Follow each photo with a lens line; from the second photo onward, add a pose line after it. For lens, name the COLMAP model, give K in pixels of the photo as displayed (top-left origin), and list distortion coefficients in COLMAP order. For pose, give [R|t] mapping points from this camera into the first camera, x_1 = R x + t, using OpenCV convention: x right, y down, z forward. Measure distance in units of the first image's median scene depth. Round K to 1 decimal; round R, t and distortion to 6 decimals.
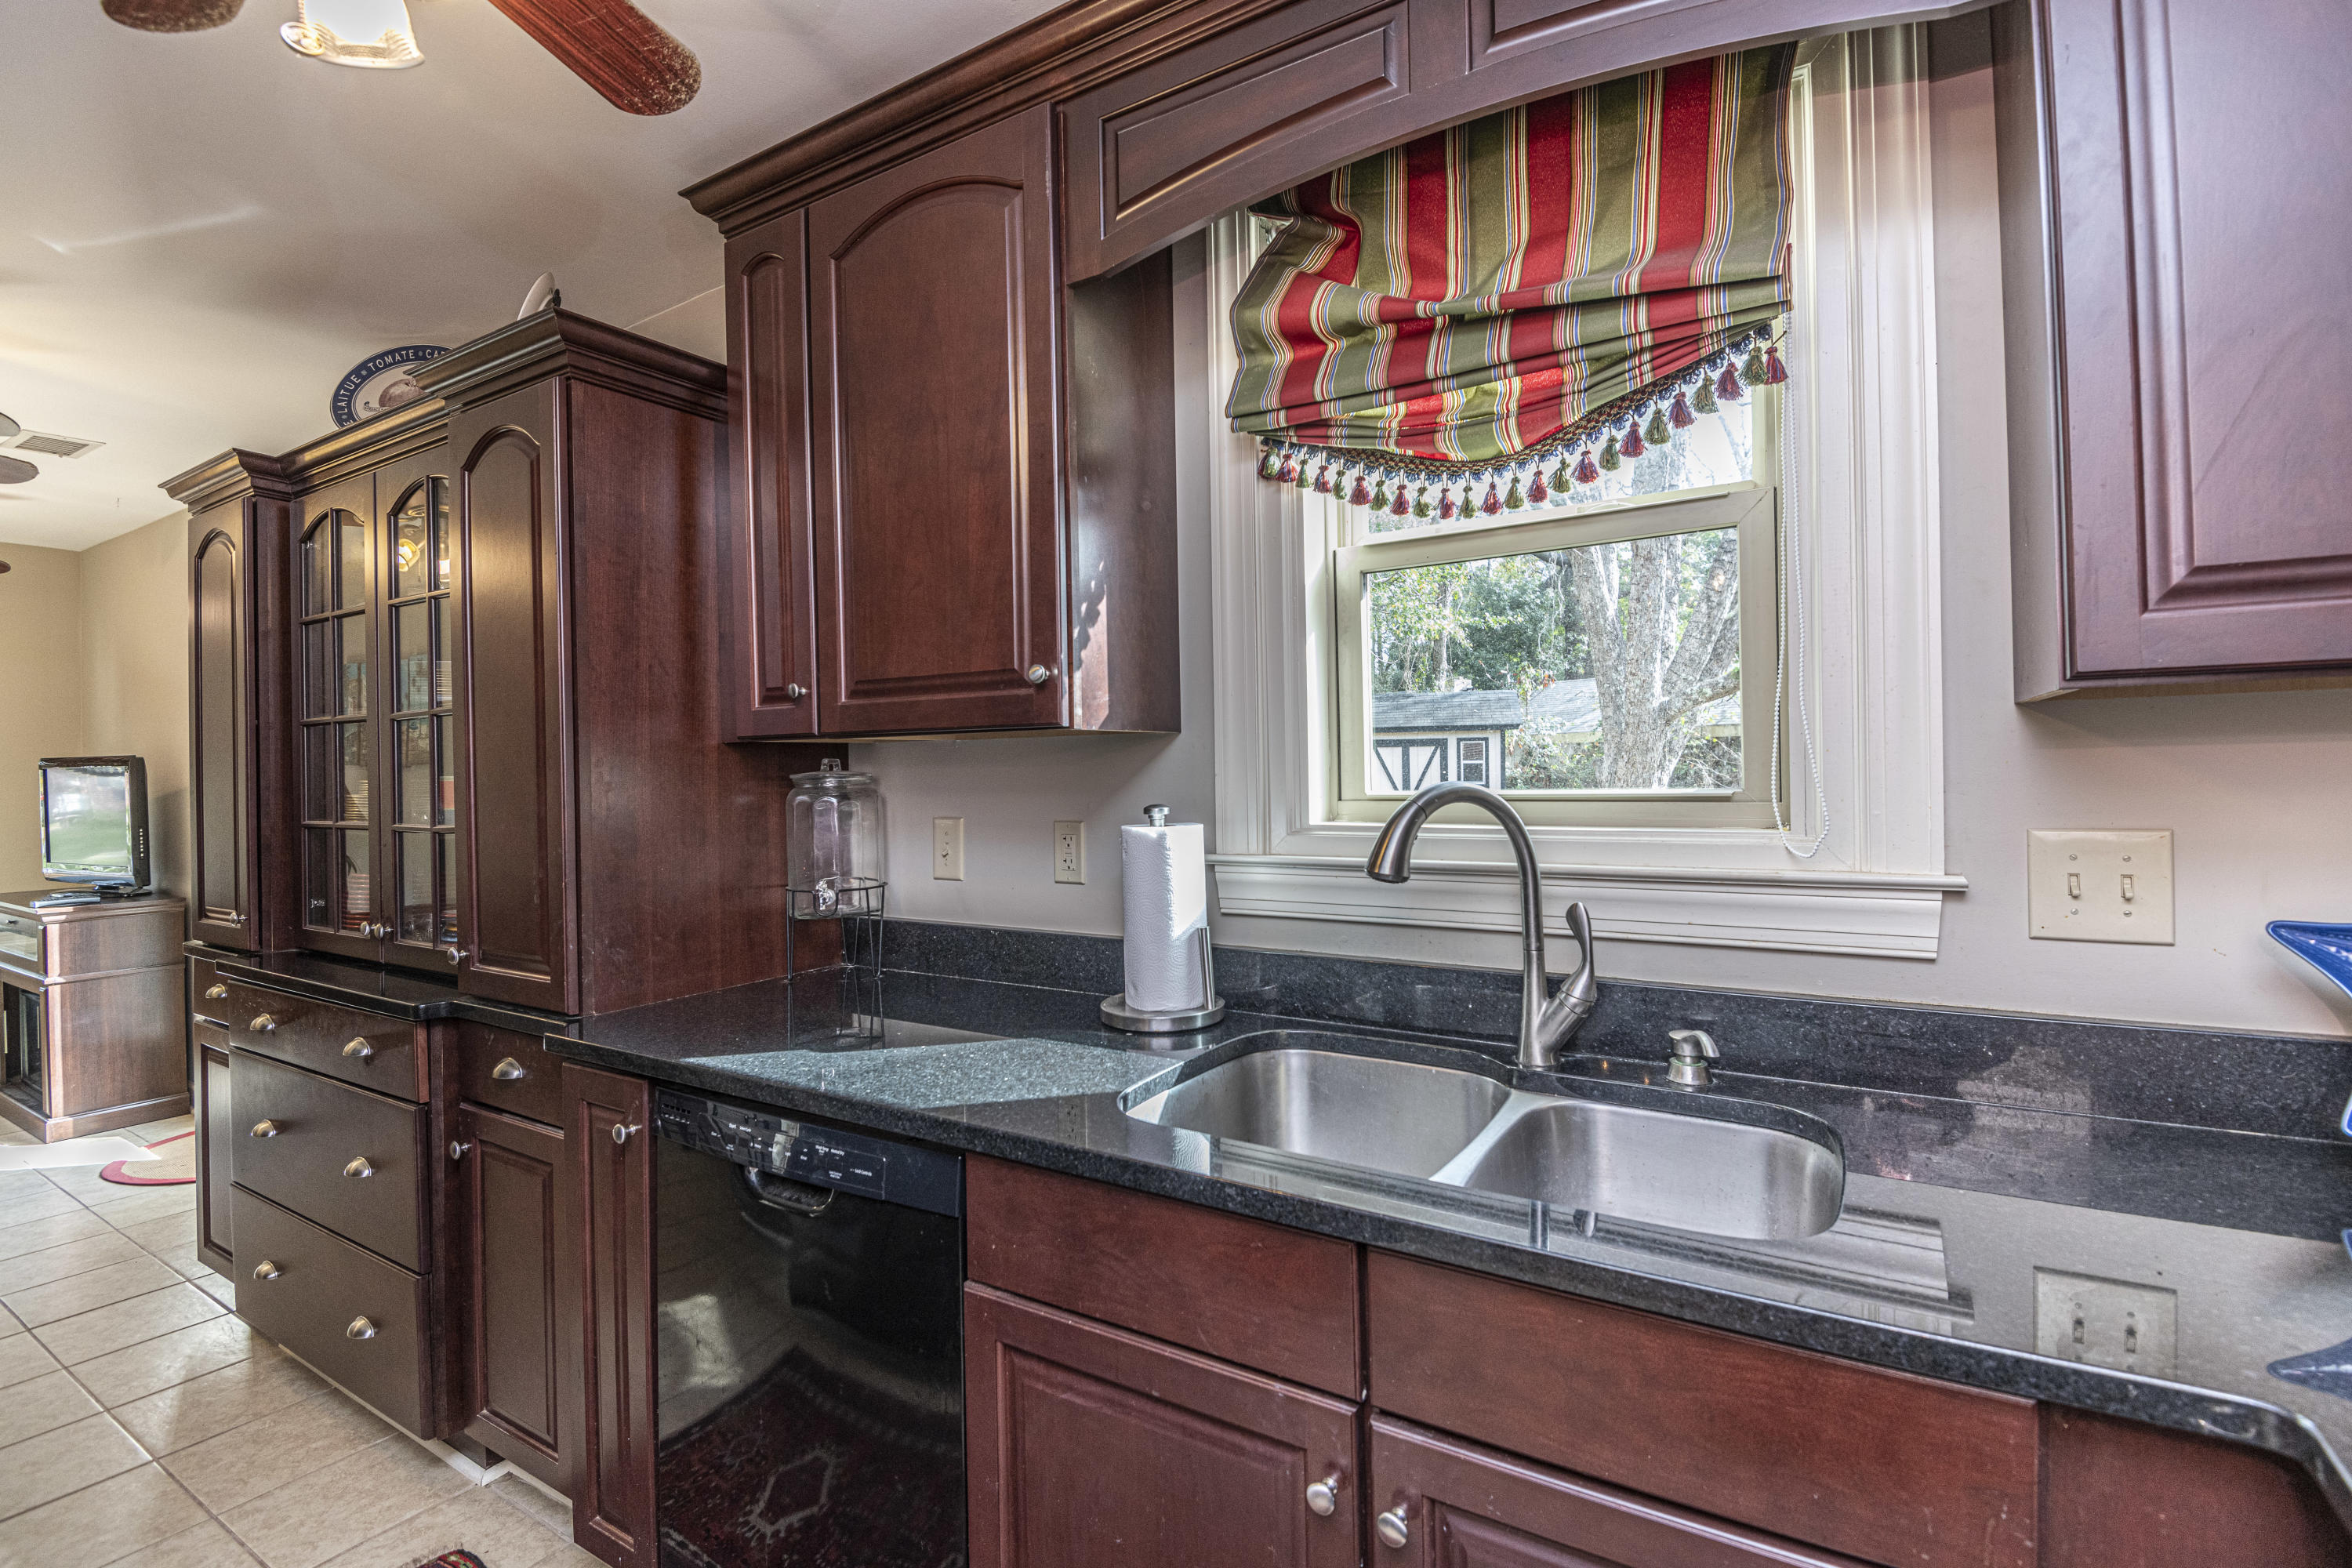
lens RADIAL K [[1057.4, 0, 1168.2], [0, 1057.4, 765.5], [0, 0, 1]] dist [0.043395, -0.037241]
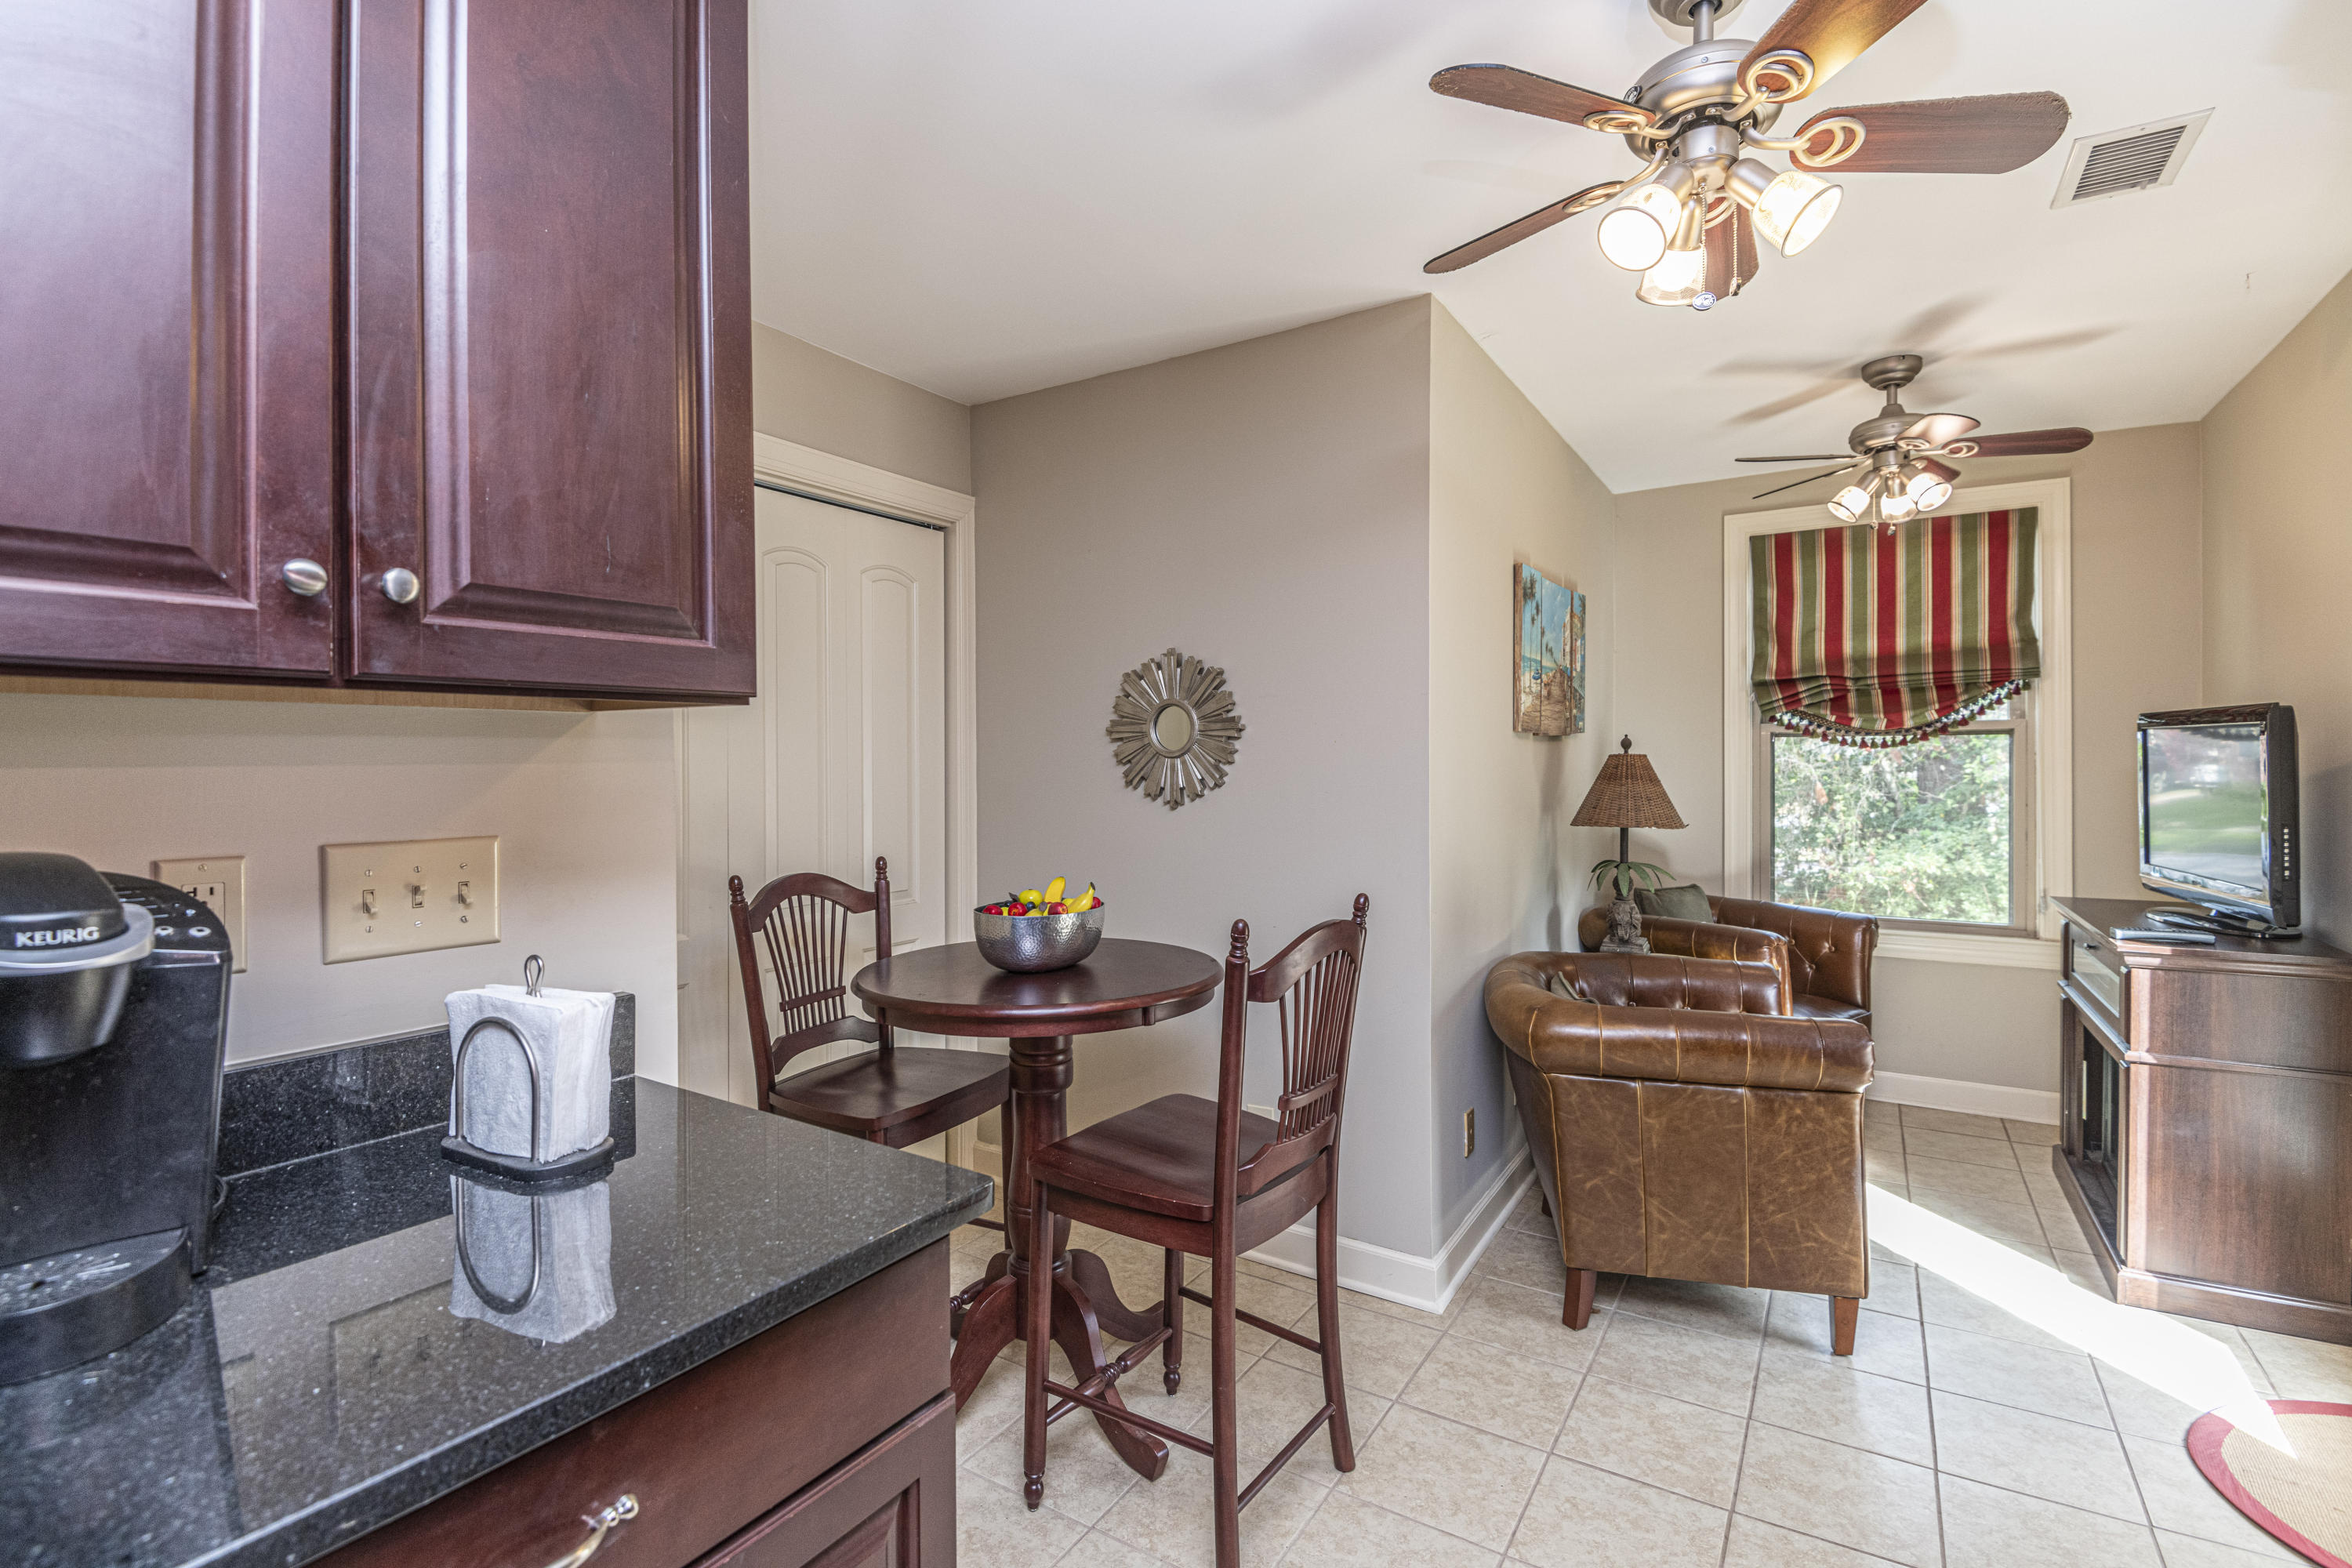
lens RADIAL K [[1059.5, 0, 1181.4], [0, 1059.5, 767.4], [0, 0, 1]] dist [0.037072, -0.035798]
pose [[-0.002573, 0.018884, -0.999818, -0.401056], [0.011062, 0.999761, 0.018855, 0.008311], [0.999936, -0.011012, -0.002781, 0.414754]]
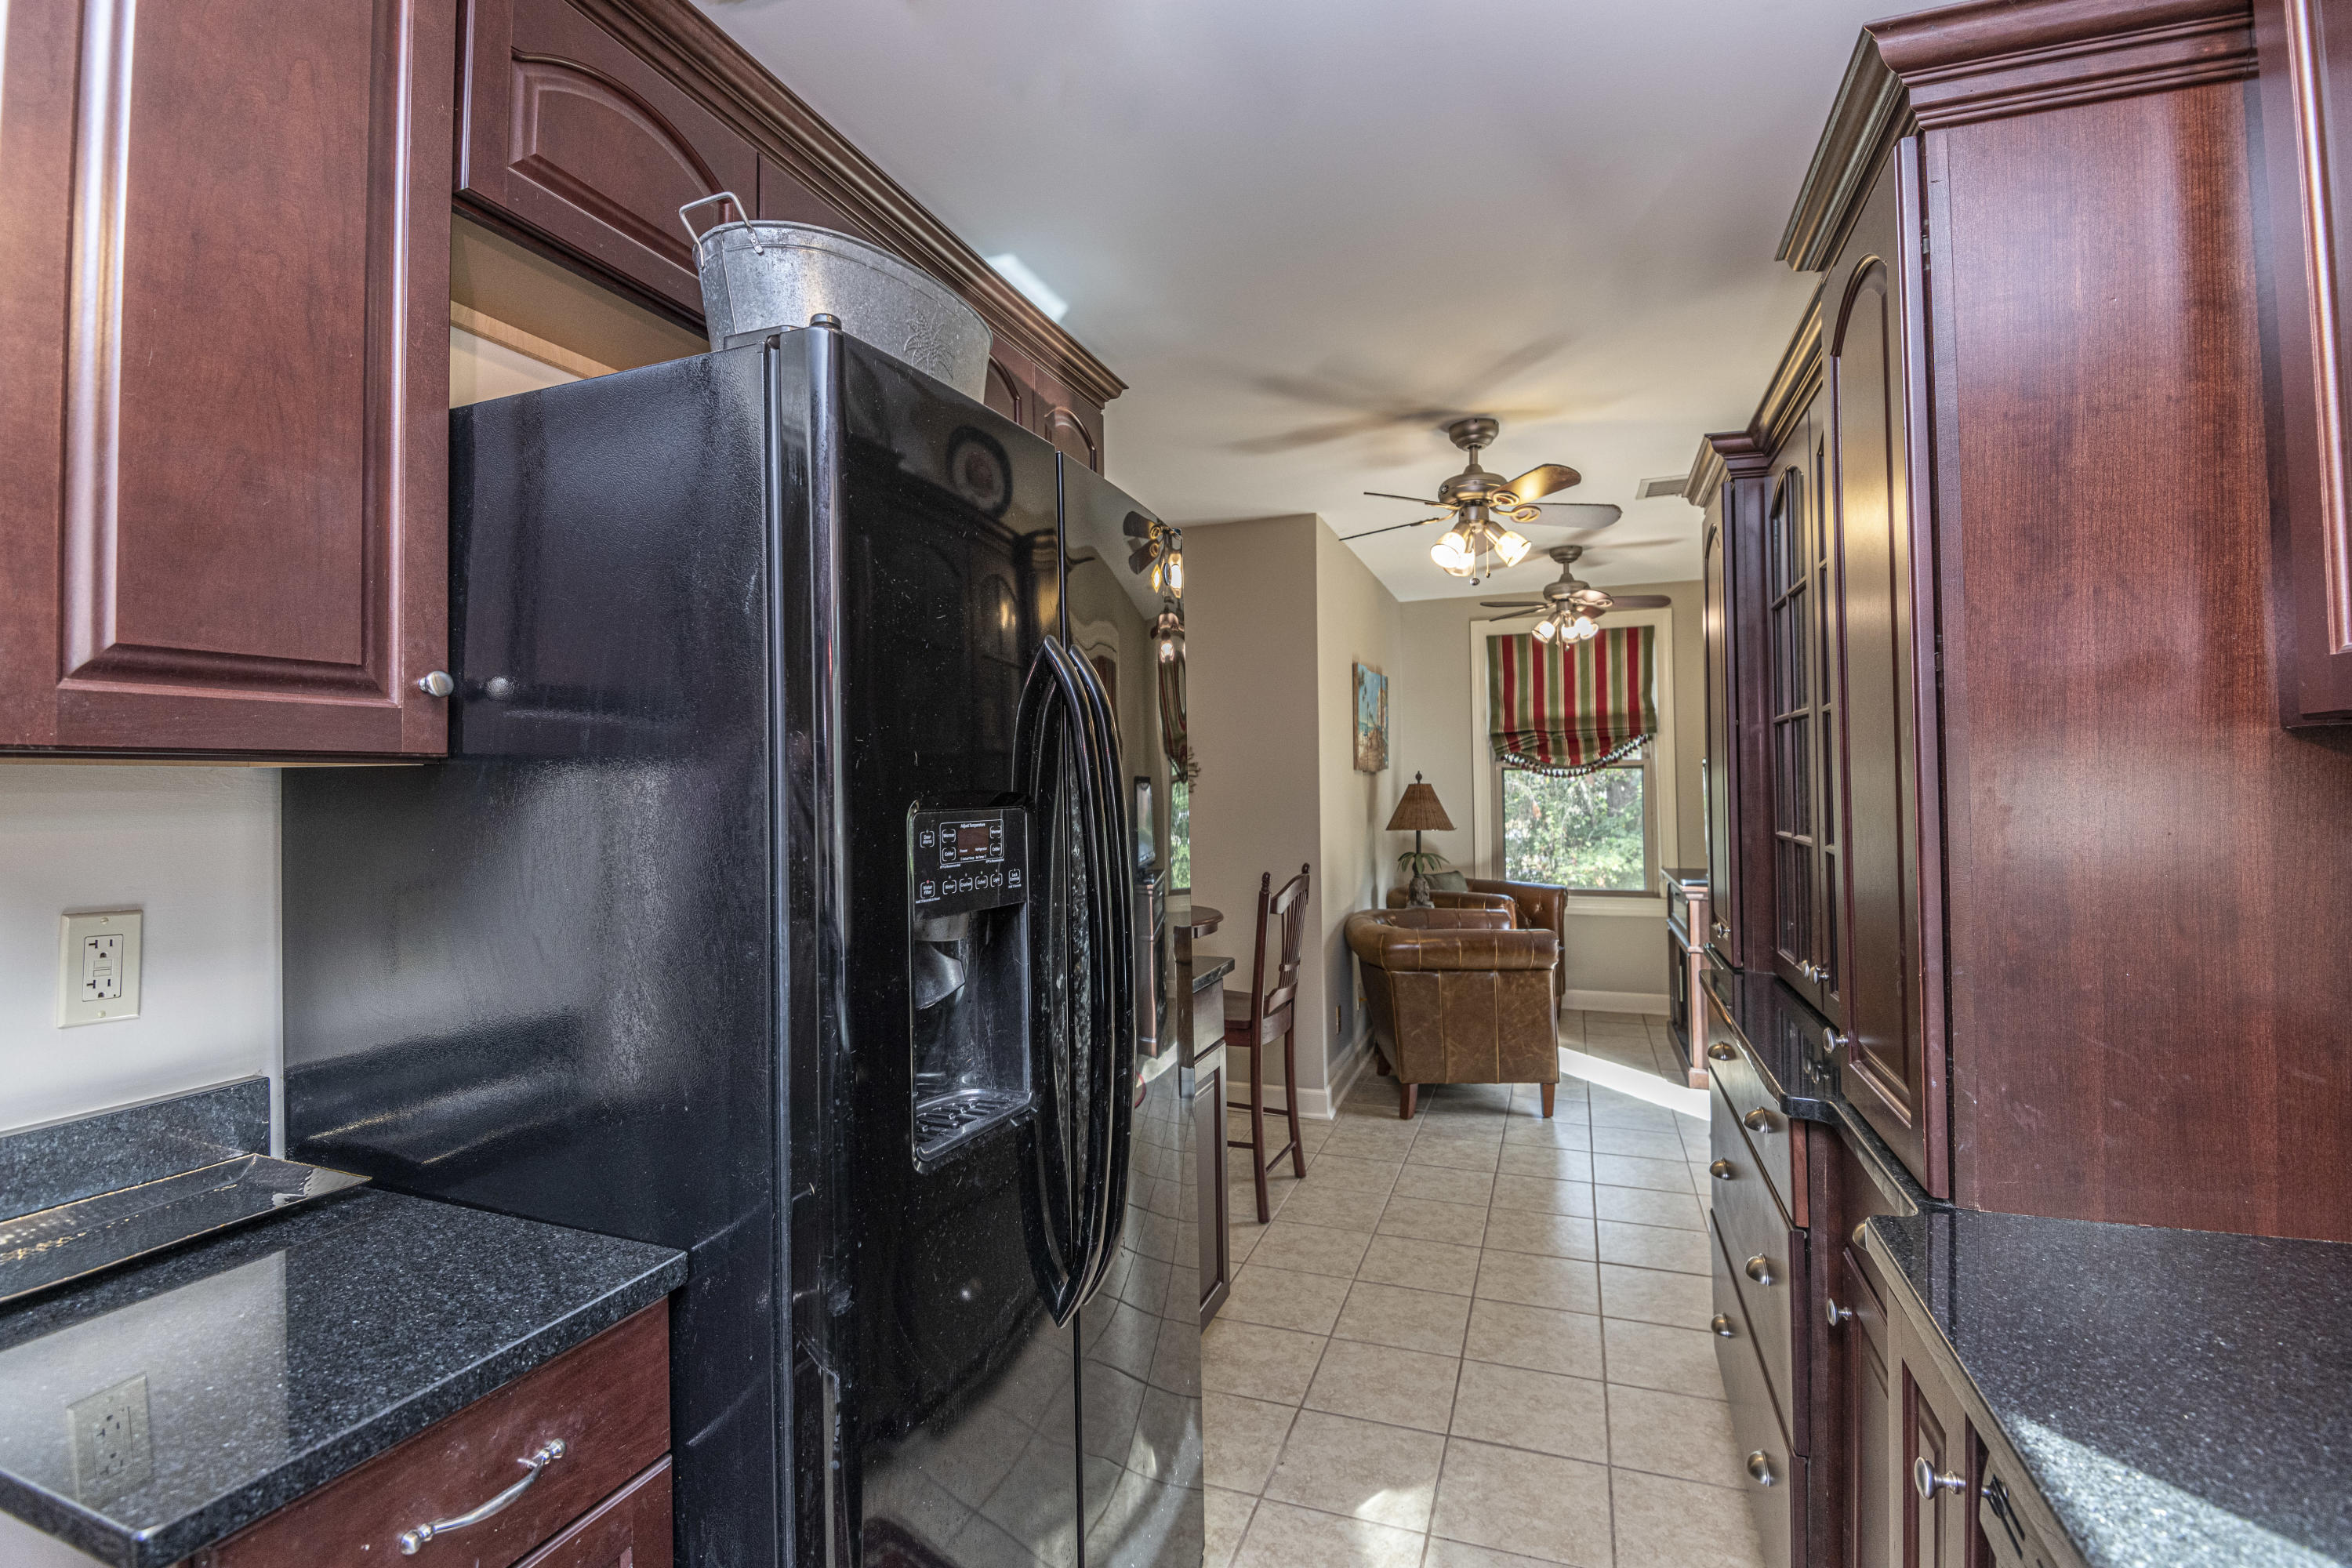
lens RADIAL K [[1059.5, 0, 1181.4], [0, 1059.5, 767.4], [0, 0, 1]] dist [0.037072, -0.035798]
pose [[0.211366, -0.005409, -0.977392, -0.027895], [0.017002, 0.999854, -0.001856, -0.005046], [0.977259, -0.016225, 0.211427, 0.202078]]
